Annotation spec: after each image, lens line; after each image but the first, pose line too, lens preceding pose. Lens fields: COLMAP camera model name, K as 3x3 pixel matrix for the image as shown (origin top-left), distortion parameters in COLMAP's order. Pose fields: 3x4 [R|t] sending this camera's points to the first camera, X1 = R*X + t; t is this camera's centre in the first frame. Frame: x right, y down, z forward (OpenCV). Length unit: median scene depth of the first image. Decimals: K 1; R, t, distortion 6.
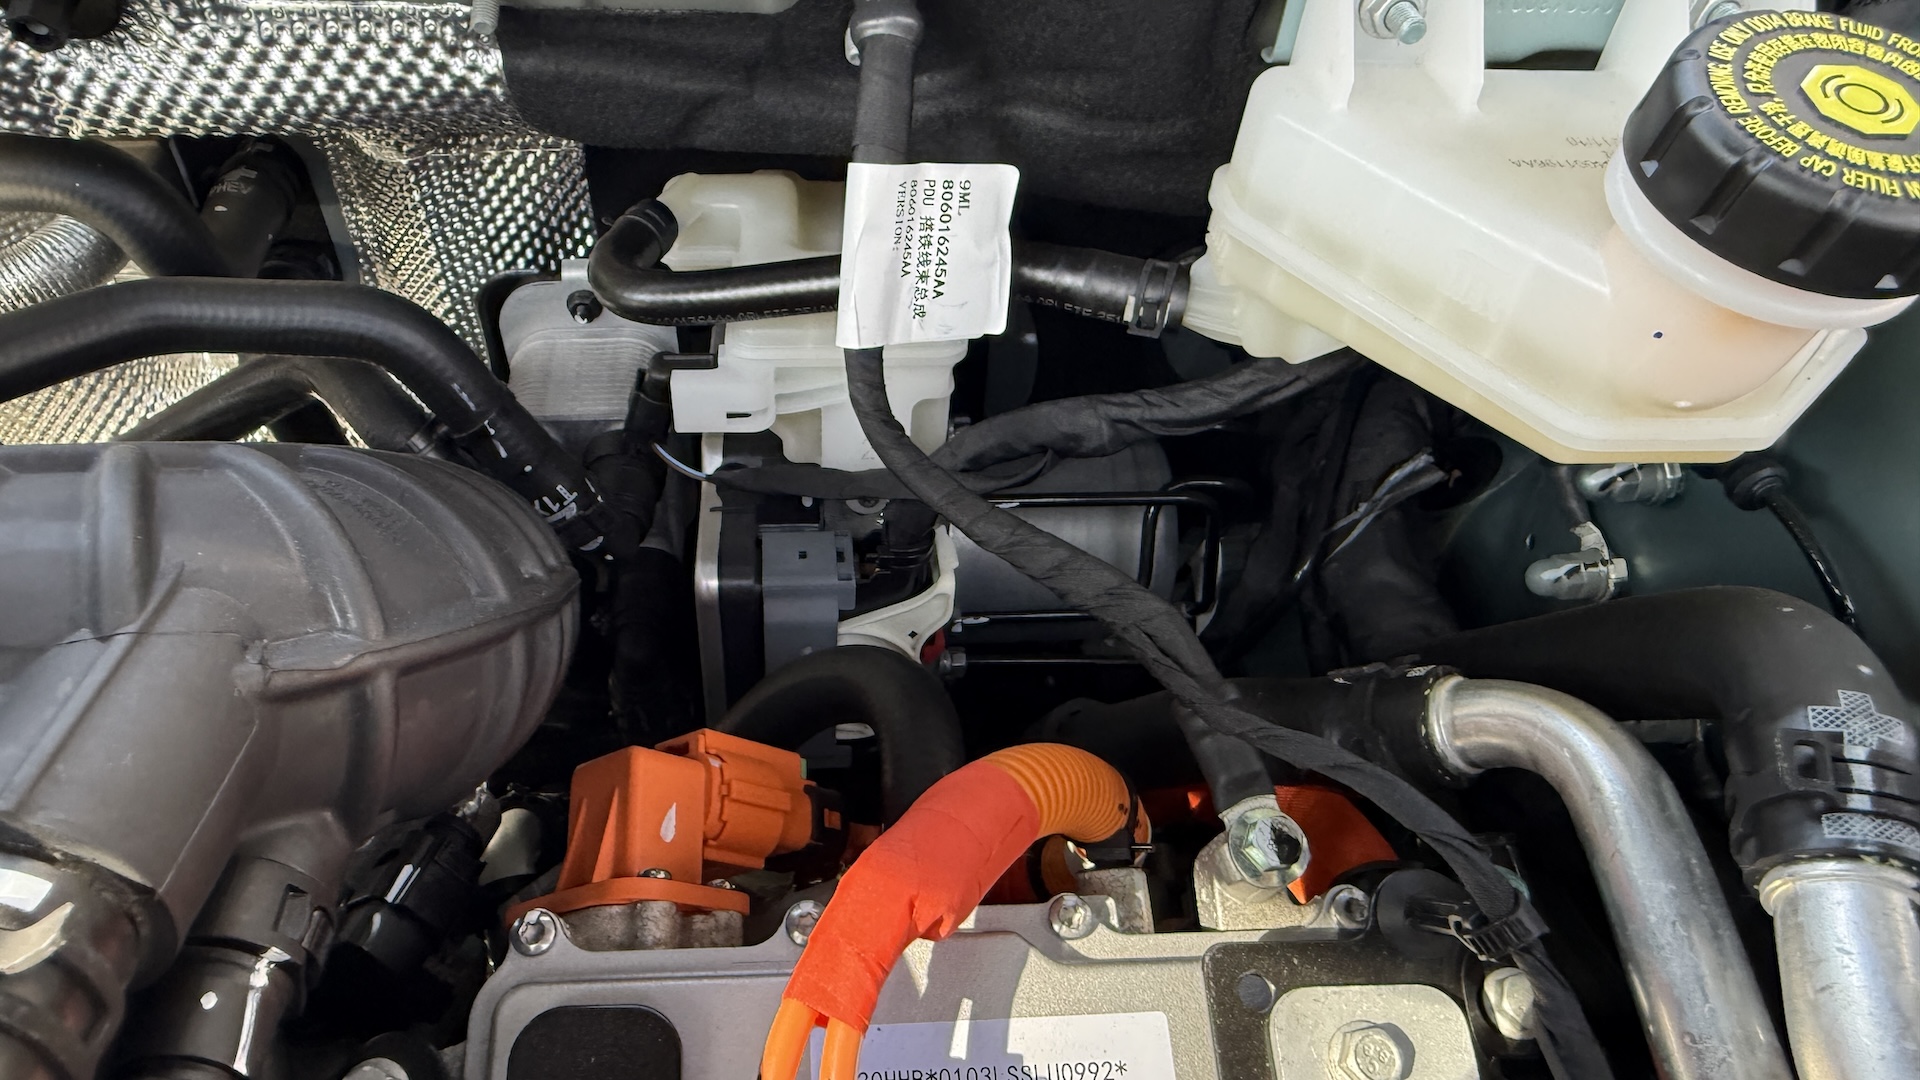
lens RADIAL K [[1449.1, 0, 957.9], [0, 1449.1, 463.0], [0, 0, 1]] dist [-0.001329, 0.003831]
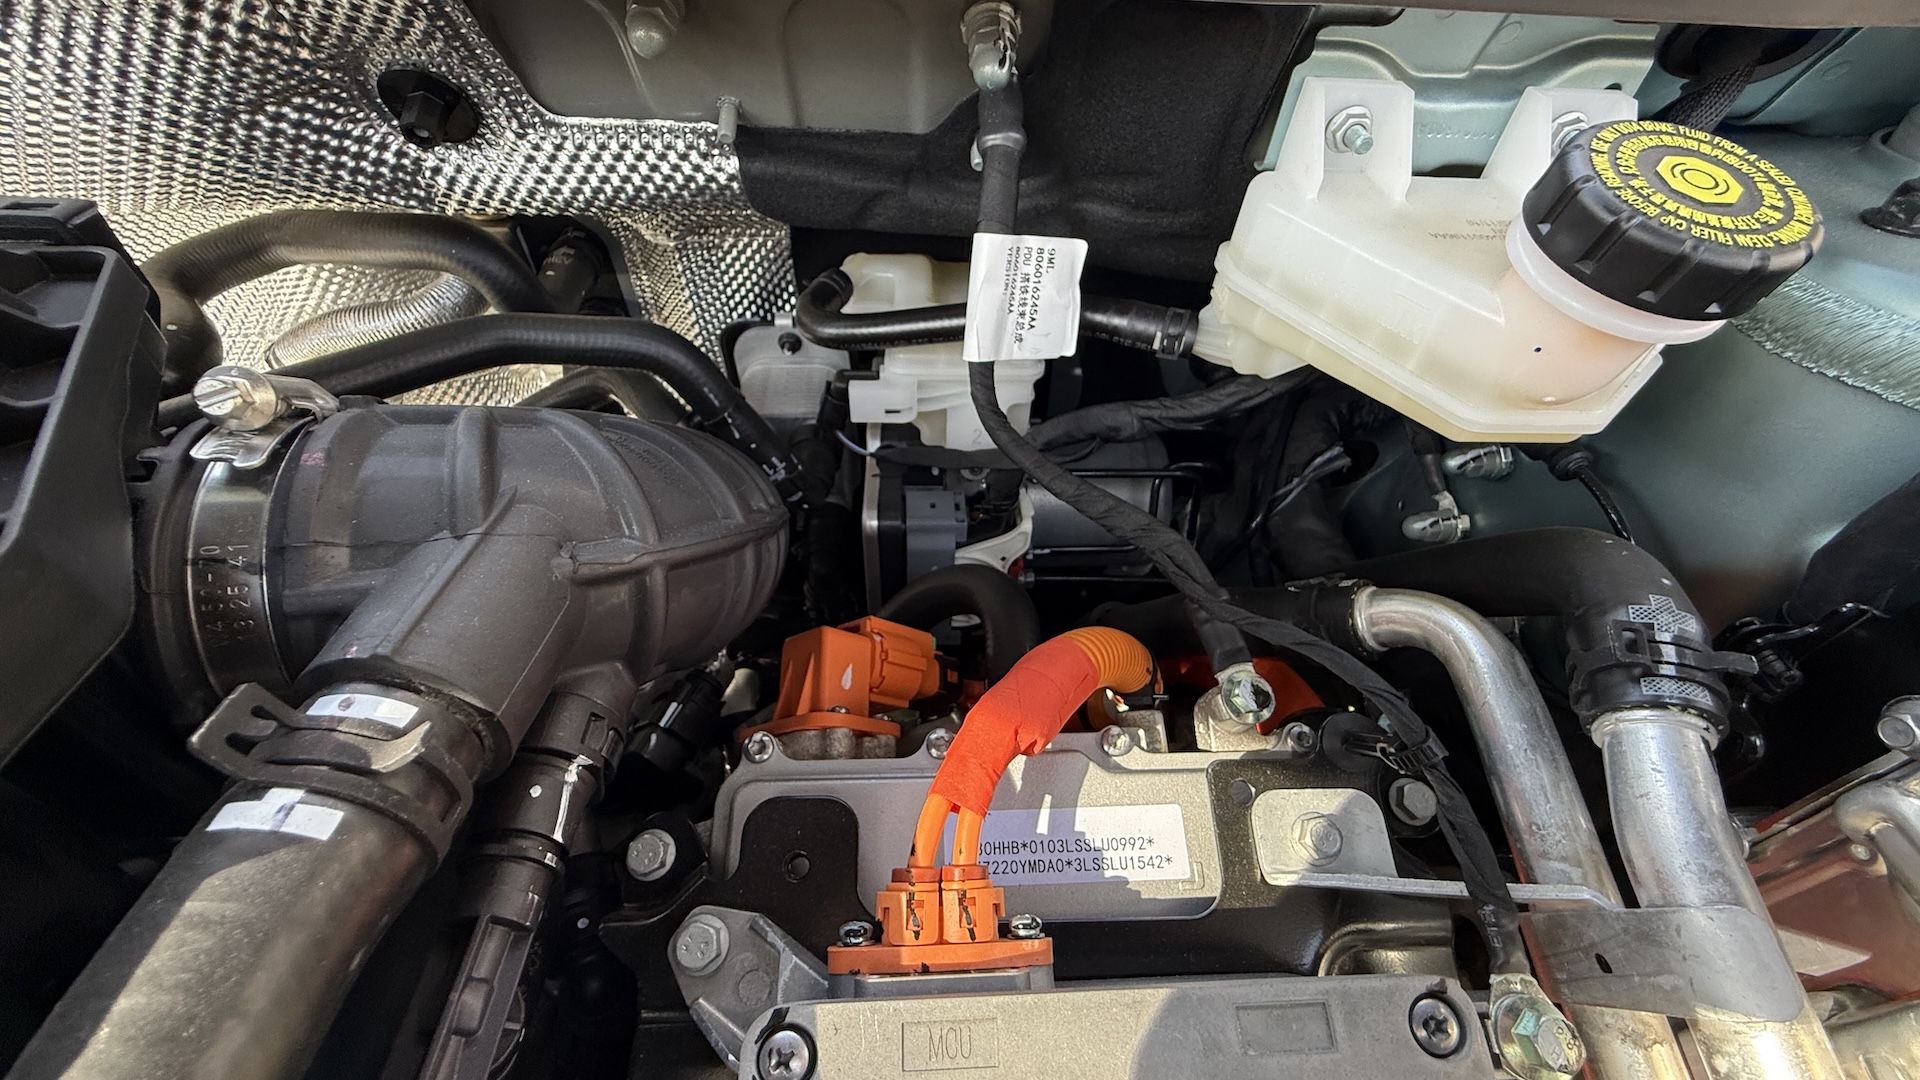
lens RADIAL K [[774.1, 0, 972.6], [0, 774.1, 530.9], [0, 0, 1]] dist [0.000367, 0.000310]
pose [[0.999862, 0.014227, 0.008545, -0.078630], [-0.014524, 0.999258, 0.035675, 0.066293], [-0.008031, -0.035794, 0.999327, 0.199191]]
